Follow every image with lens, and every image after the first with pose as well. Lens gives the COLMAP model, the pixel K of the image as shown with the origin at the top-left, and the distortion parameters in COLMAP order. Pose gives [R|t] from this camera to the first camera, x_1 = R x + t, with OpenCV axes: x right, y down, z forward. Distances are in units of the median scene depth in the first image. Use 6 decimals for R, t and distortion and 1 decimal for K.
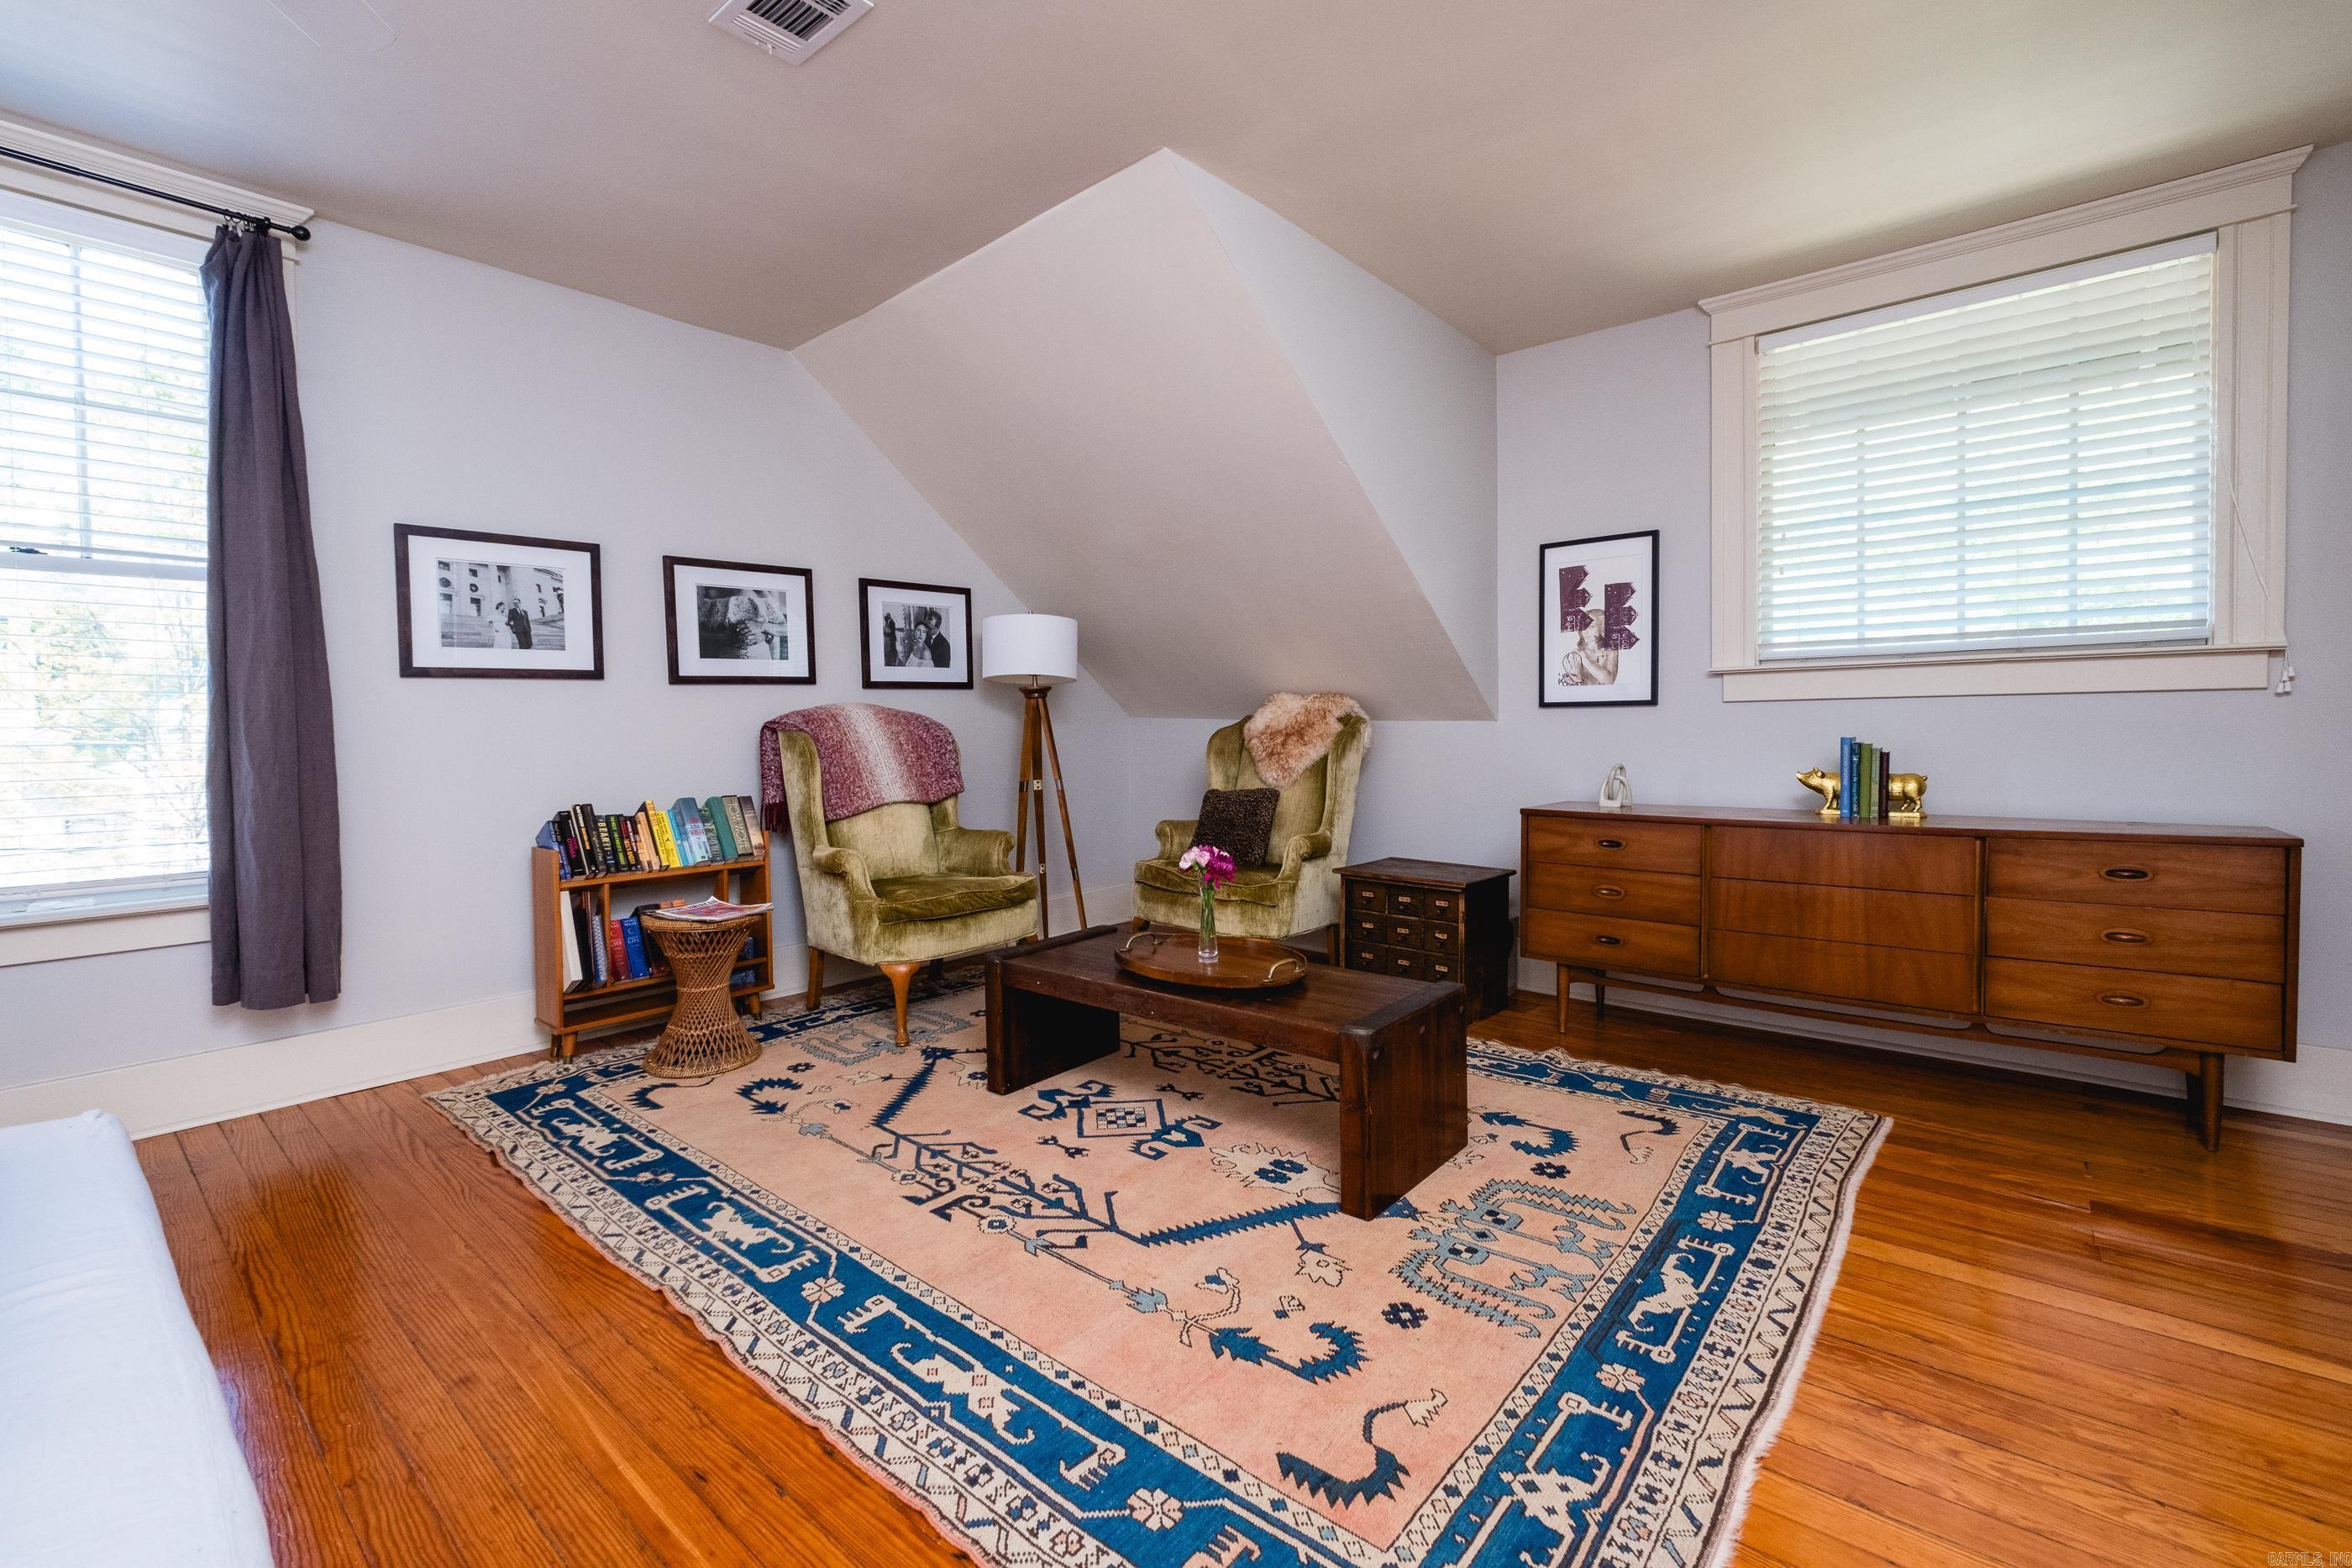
lens RADIAL K [[1006.1, 0, 1190.0], [0, 1006.1, 763.9], [0, 0, 1]] dist [0.007951, -0.007918]
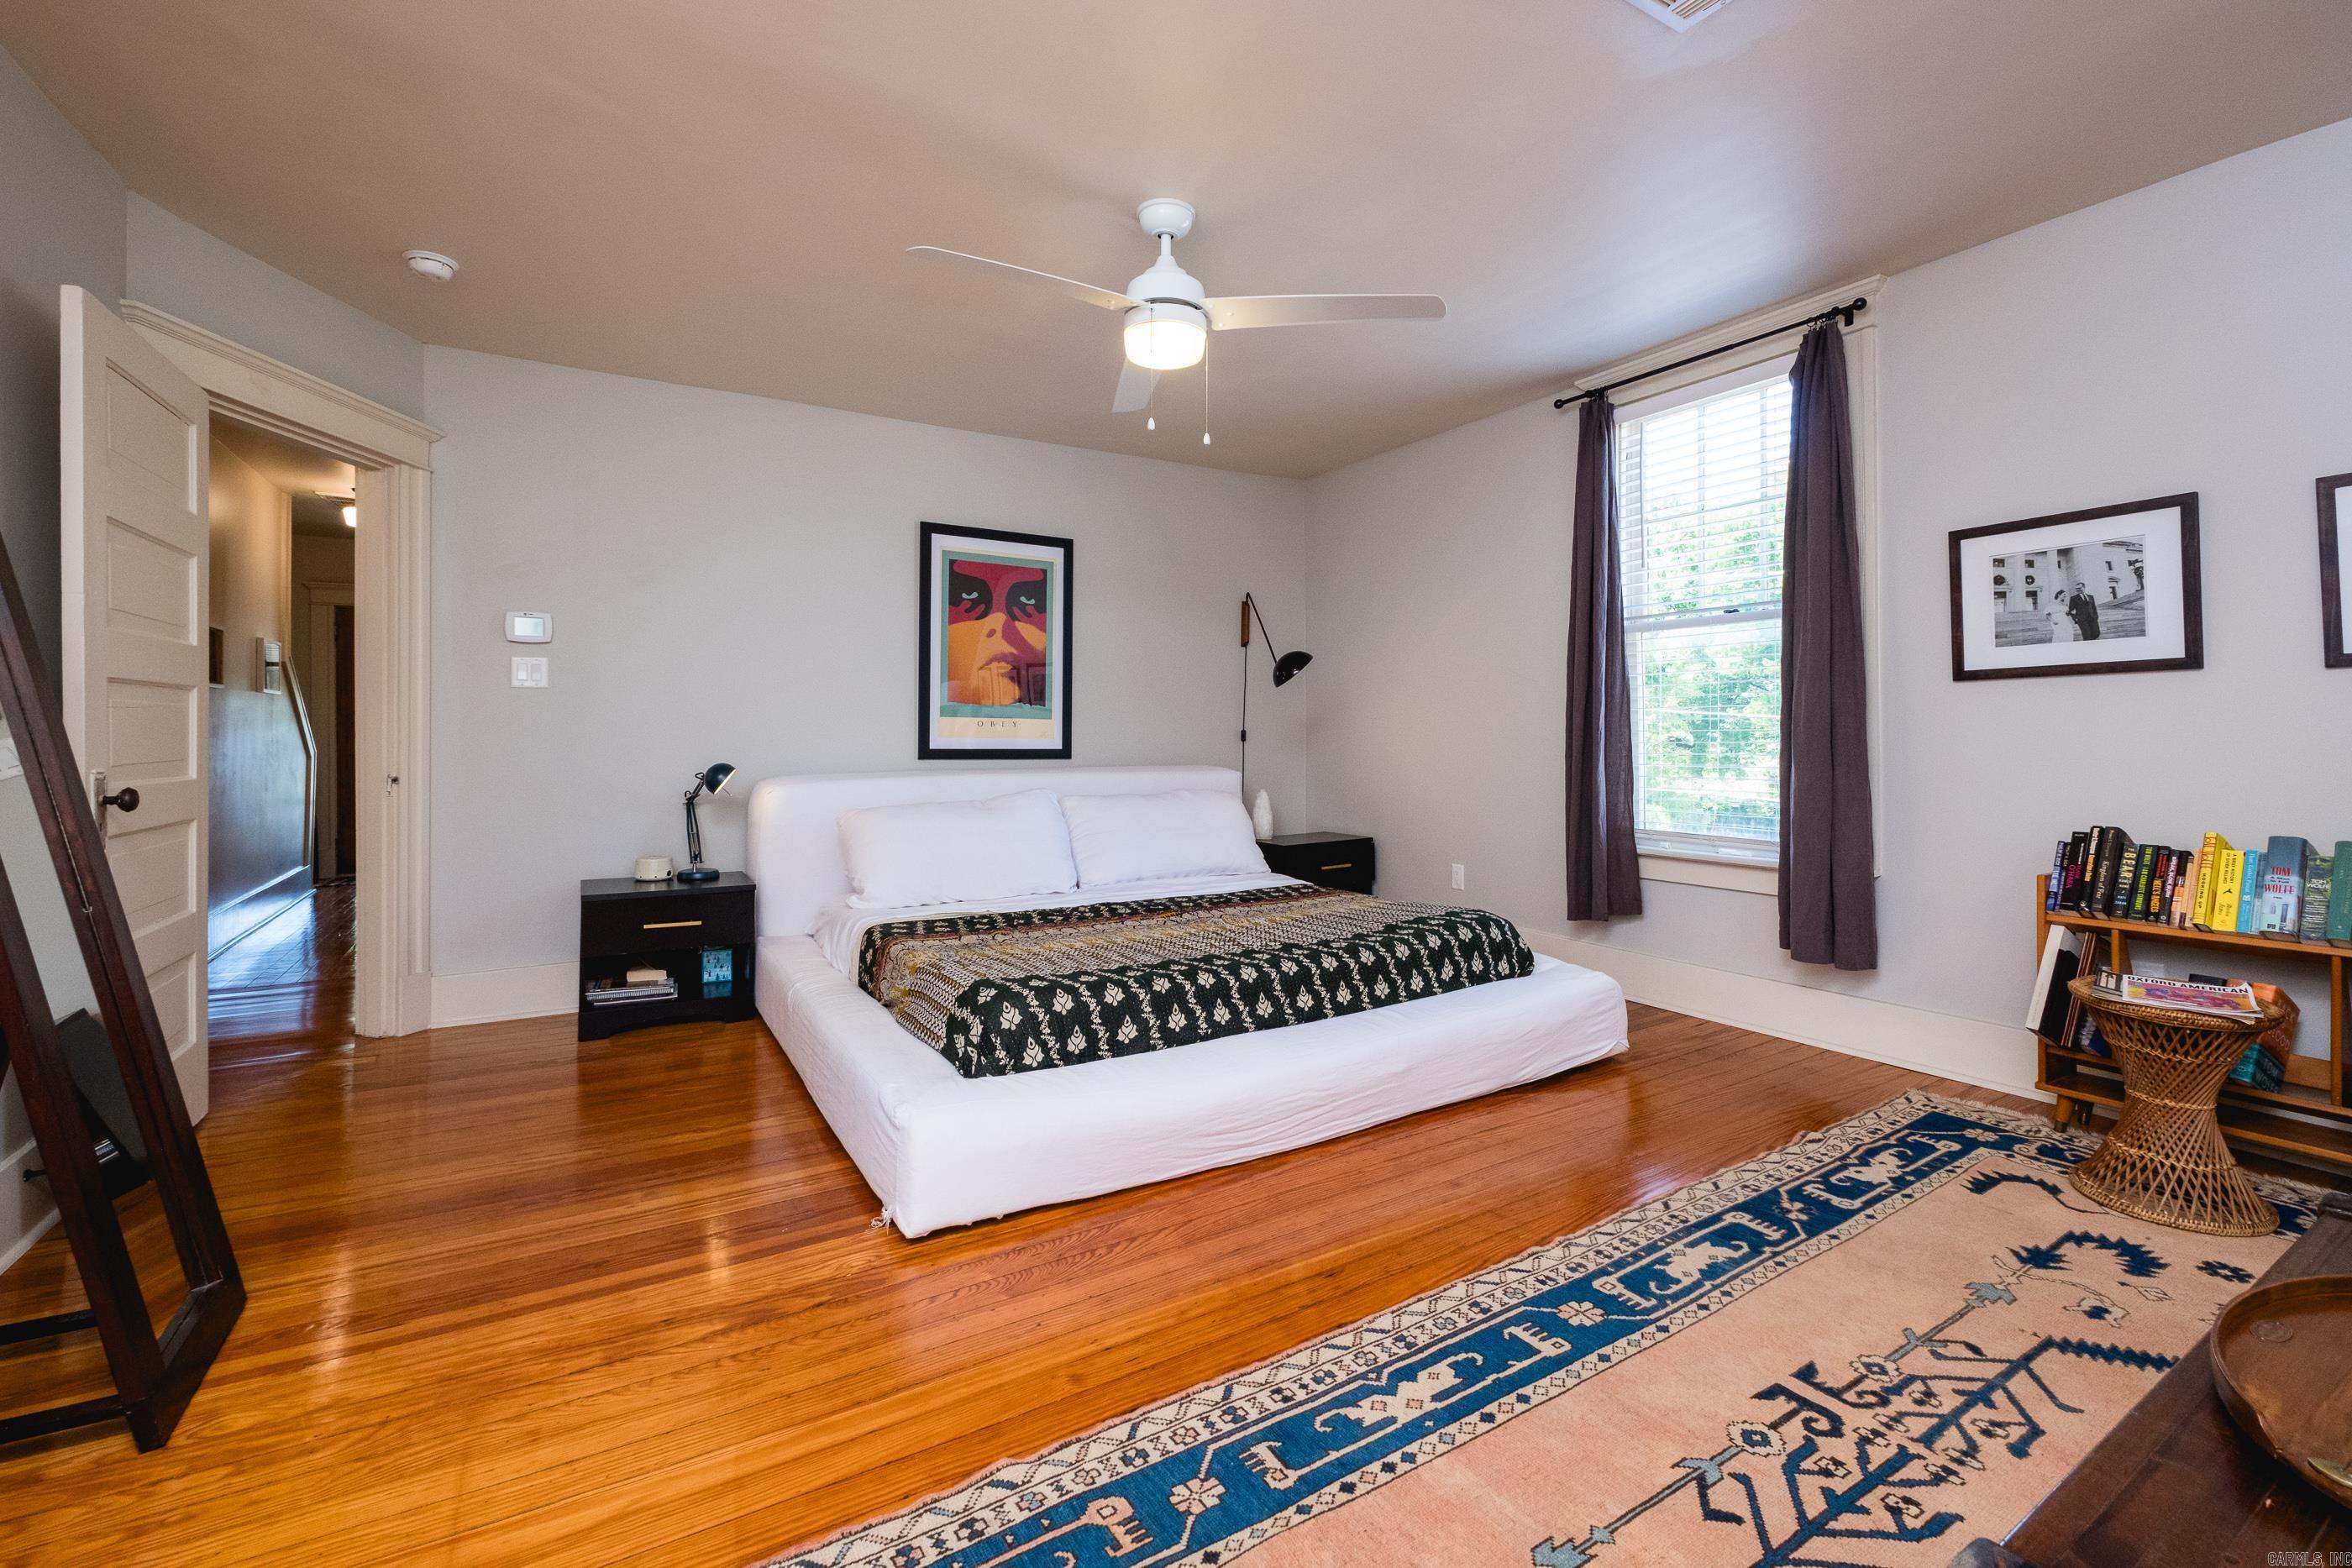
lens RADIAL K [[1013.9, 0, 1176.4], [0, 1013.9, 718.2], [0, 0, 1]] dist [-0.002479, -0.000366]
pose [[-0.313612, -0.003546, -0.949545, 0.434571], [-0.031227, 0.999491, 0.006581, -0.030829], [0.949038, 0.031715, -0.313563, 0.576177]]
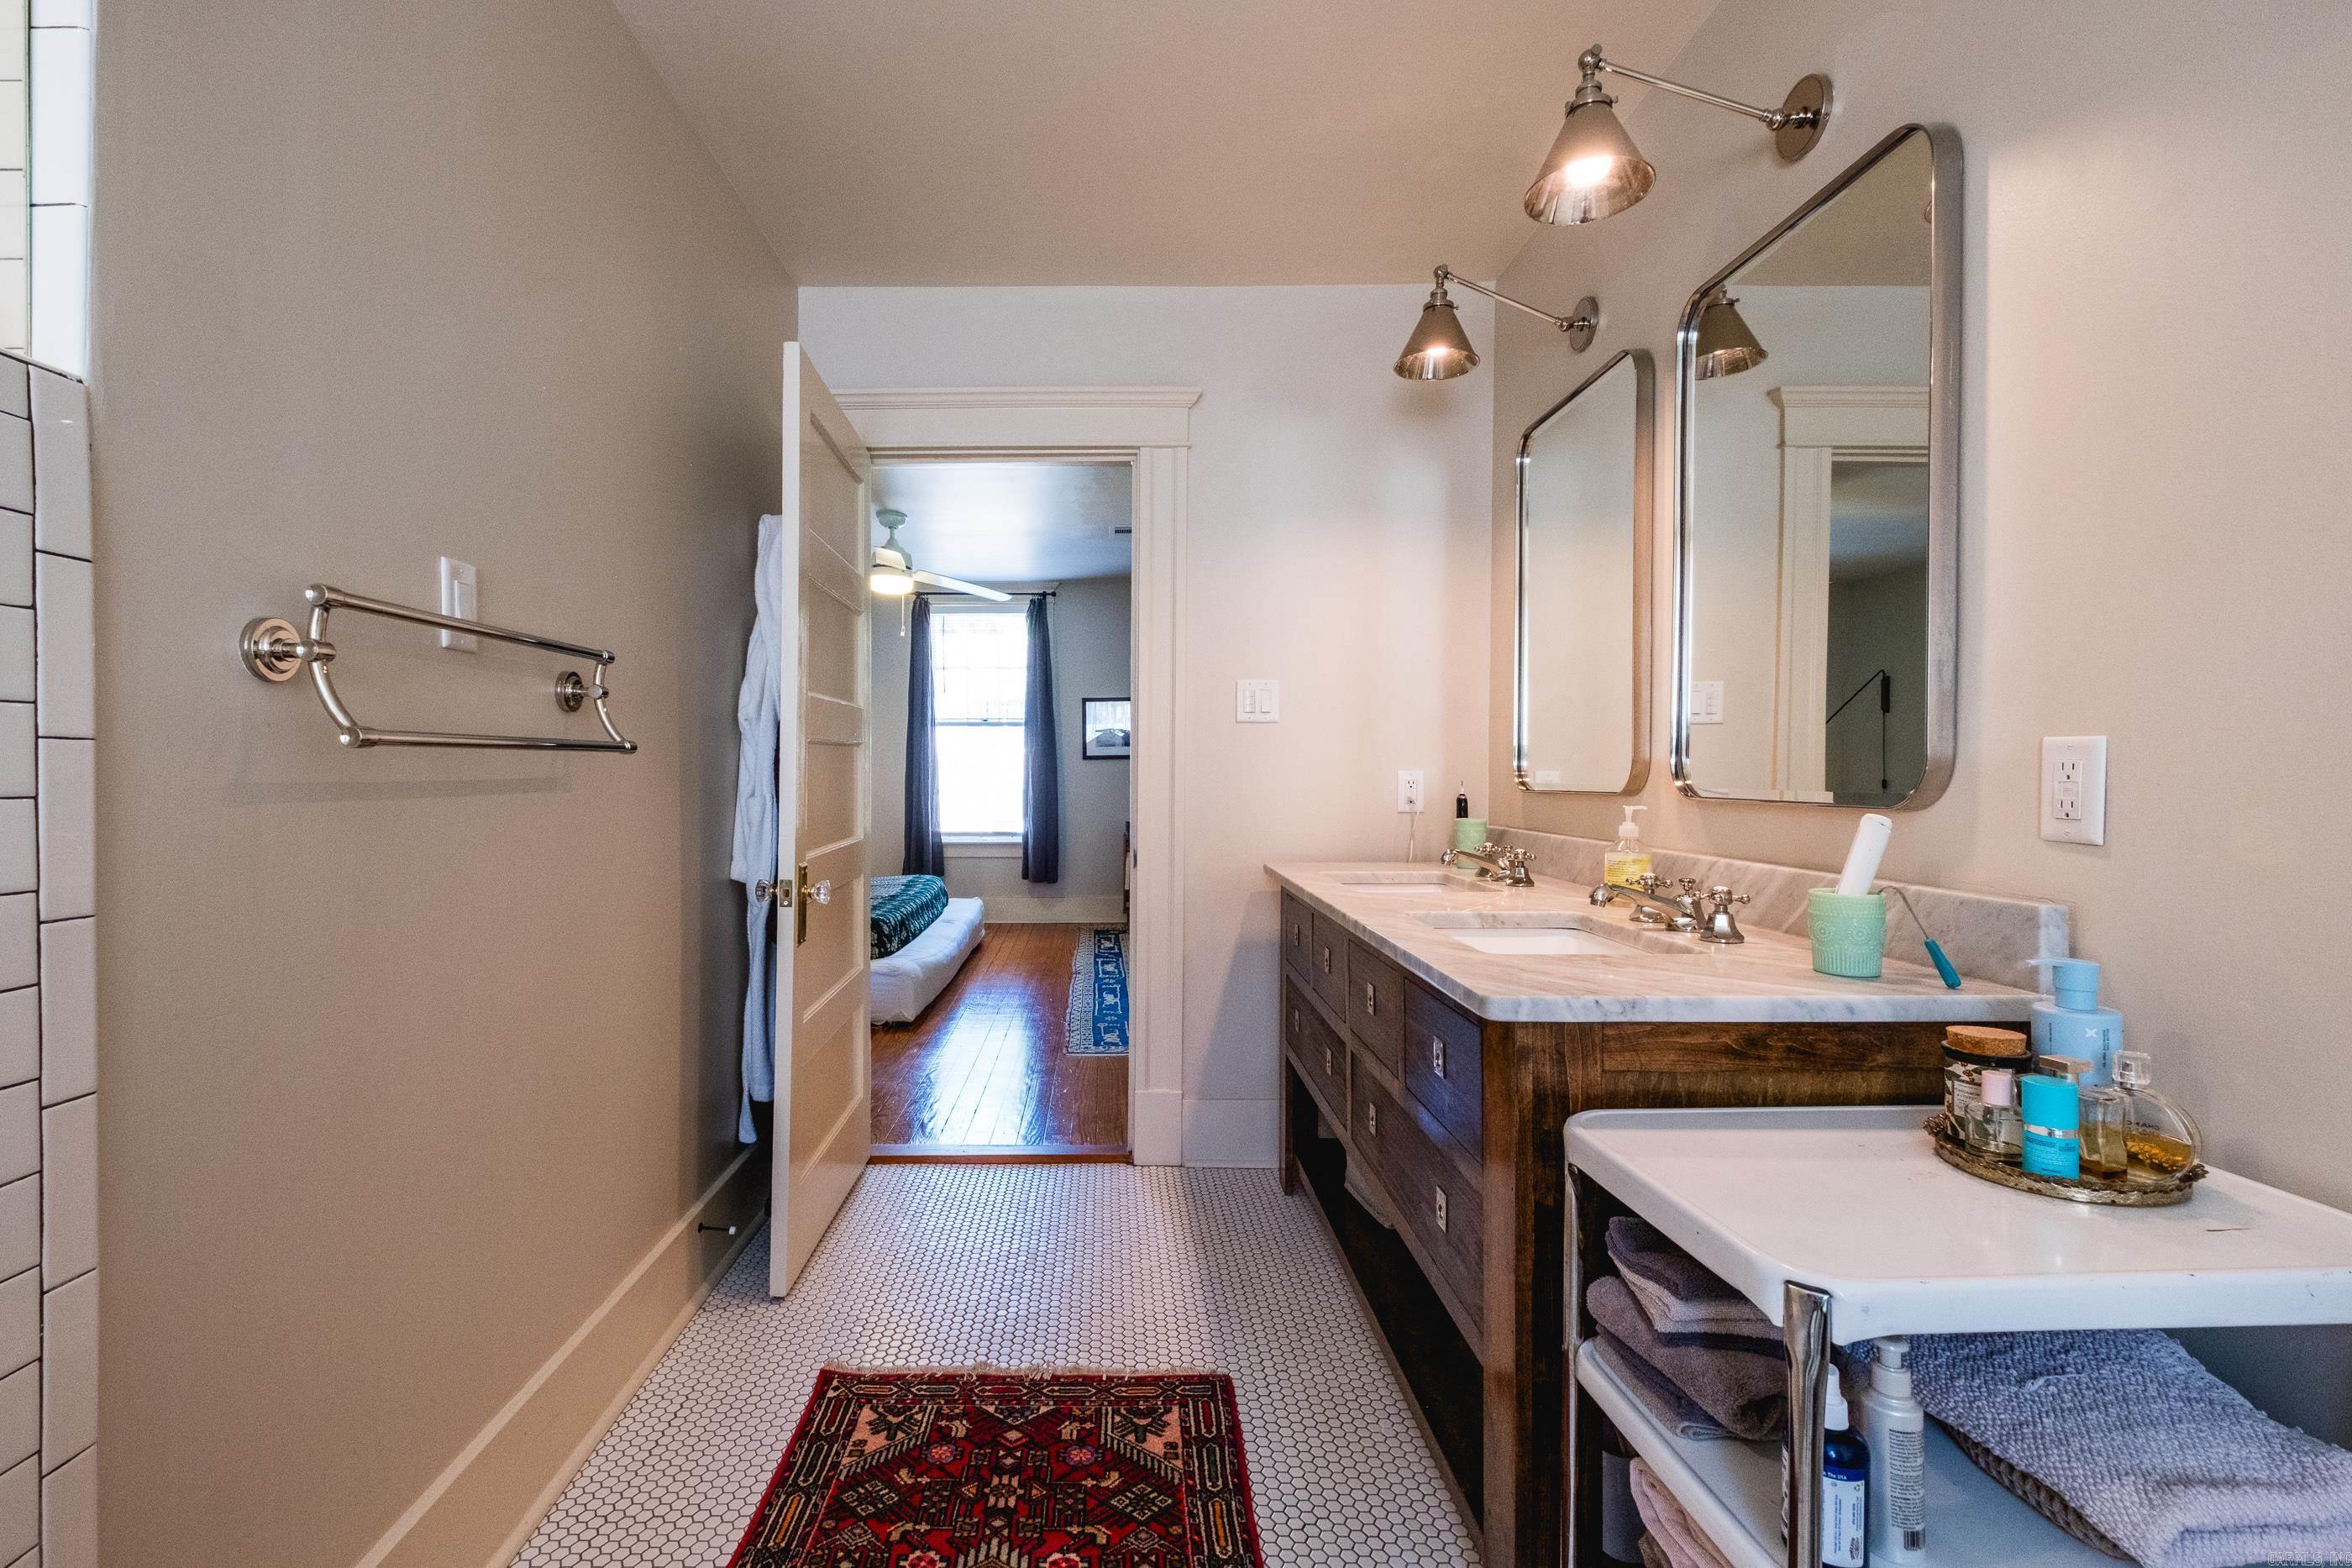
lens RADIAL K [[1029.9, 0, 1176.0], [0, 1029.9, 784.0], [0, 0, 1]] dist [-0.000716, -0.000081]
pose [[0.690673, 0.018803, -0.722923, 1.195184], [-0.035002, 0.999360, -0.007447, -0.016289], [0.722320, 0.030447, 0.690889, -0.572081]]
